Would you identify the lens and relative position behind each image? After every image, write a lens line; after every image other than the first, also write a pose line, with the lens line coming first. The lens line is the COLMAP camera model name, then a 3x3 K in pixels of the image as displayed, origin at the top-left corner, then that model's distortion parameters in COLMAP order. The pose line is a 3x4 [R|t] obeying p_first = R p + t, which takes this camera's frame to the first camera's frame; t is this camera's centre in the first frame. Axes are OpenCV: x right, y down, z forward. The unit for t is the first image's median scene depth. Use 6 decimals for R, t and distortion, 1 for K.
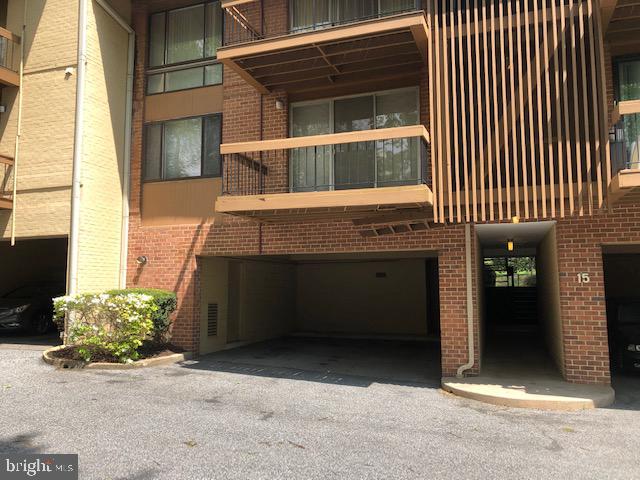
lens RADIAL K [[515.8, 0, 314.7], [0, 515.8, 236.9], [0, 0, 1]] dist [0.037312, -0.046162]
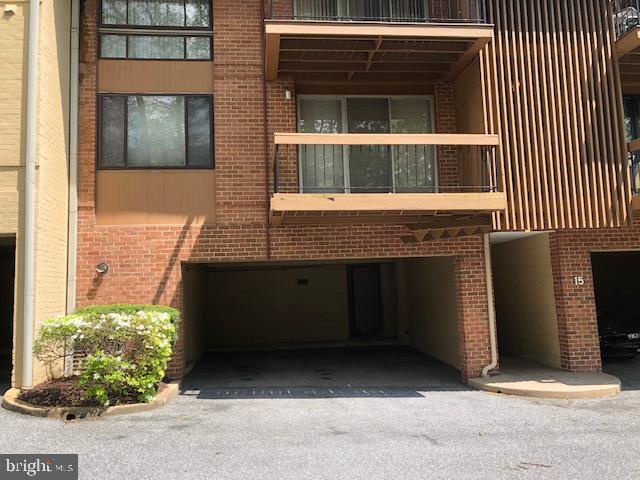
lens RADIAL K [[515.8, 0, 314.7], [0, 515.8, 236.9], [0, 0, 1]] dist [0.037312, -0.046162]
pose [[0.899809, 0.019244, 0.435860, -0.419184], [-0.013371, 0.999774, -0.016538, 0.006945], [-0.436080, 0.009053, 0.899862, 0.172034]]
